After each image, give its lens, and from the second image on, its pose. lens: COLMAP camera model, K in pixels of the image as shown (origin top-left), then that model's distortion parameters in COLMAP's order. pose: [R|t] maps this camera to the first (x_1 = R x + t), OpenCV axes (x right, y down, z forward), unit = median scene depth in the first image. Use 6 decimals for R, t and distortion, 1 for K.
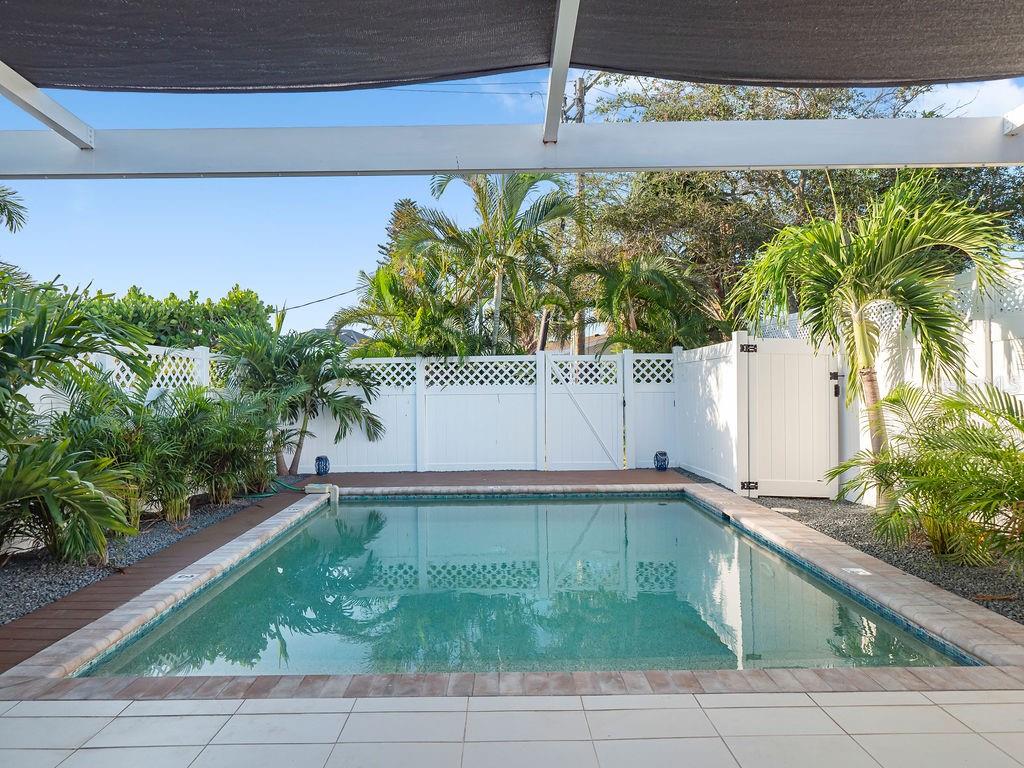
lens RADIAL K [[598.4, 0, 510.1], [0, 598.4, 386.4], [0, 0, 1]] dist [0.000423, 0.000008]
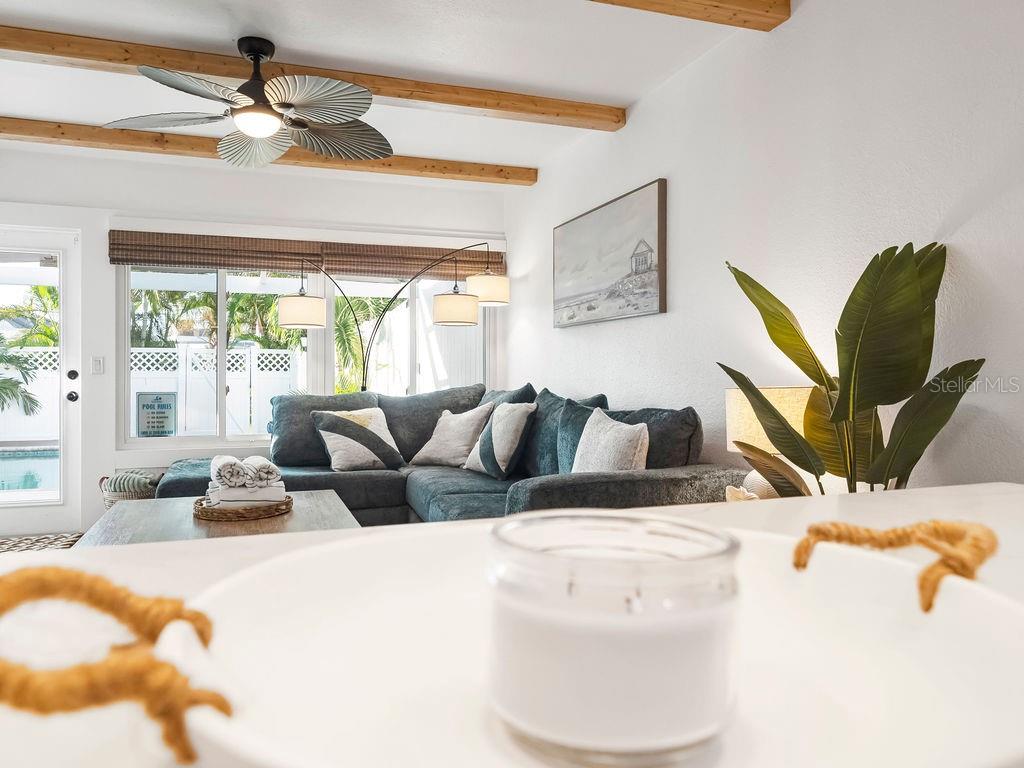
lens RADIAL K [[715.7, 0, 511.6], [0, 715.7, 381.8], [0, 0, 1]] dist [0.000931, -0.000151]
pose [[0.946745, 0.010881, 0.321800, 0.227193], [-0.010545, 0.999941, -0.002788, 0.016859], [-0.321812, -0.000754, 0.946803, -0.689223]]
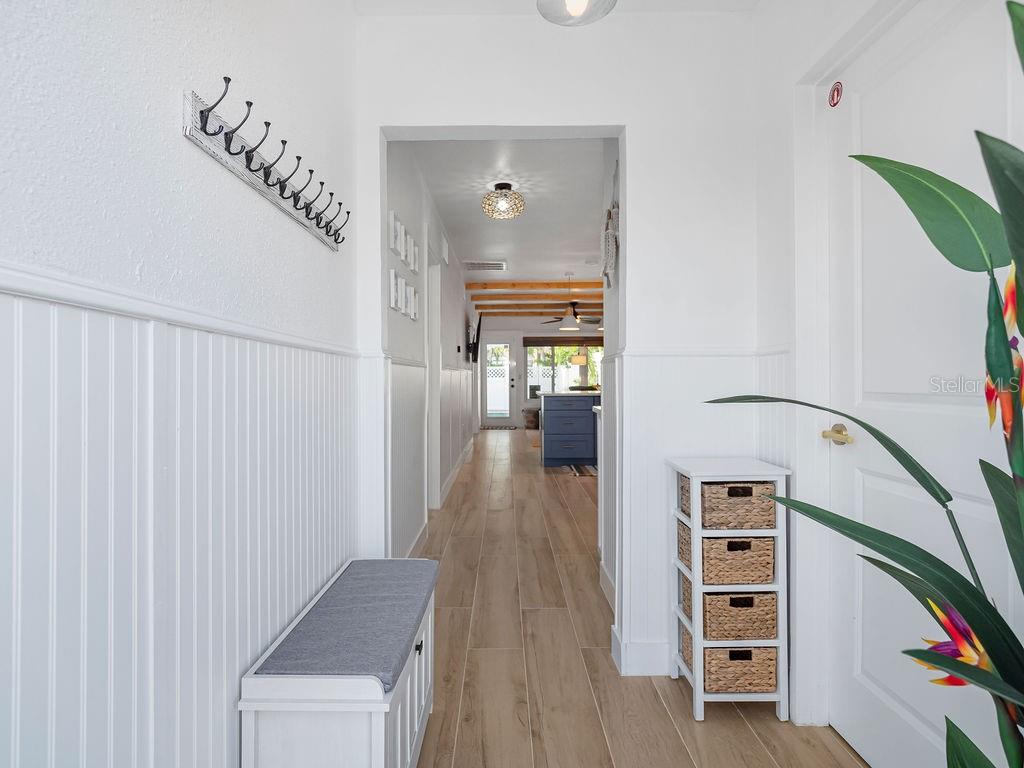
lens RADIAL K [[532.6, 0, 514.2], [0, 532.6, 382.7], [0, 0, 1]] dist [-0.005857, -0.000320]
pose [[0.999905, 0.007509, -0.011529, 0.103681], [-0.007525, 0.999971, -0.001311, 0.022791], [0.011519, 0.001397, 0.999933, -1.453945]]
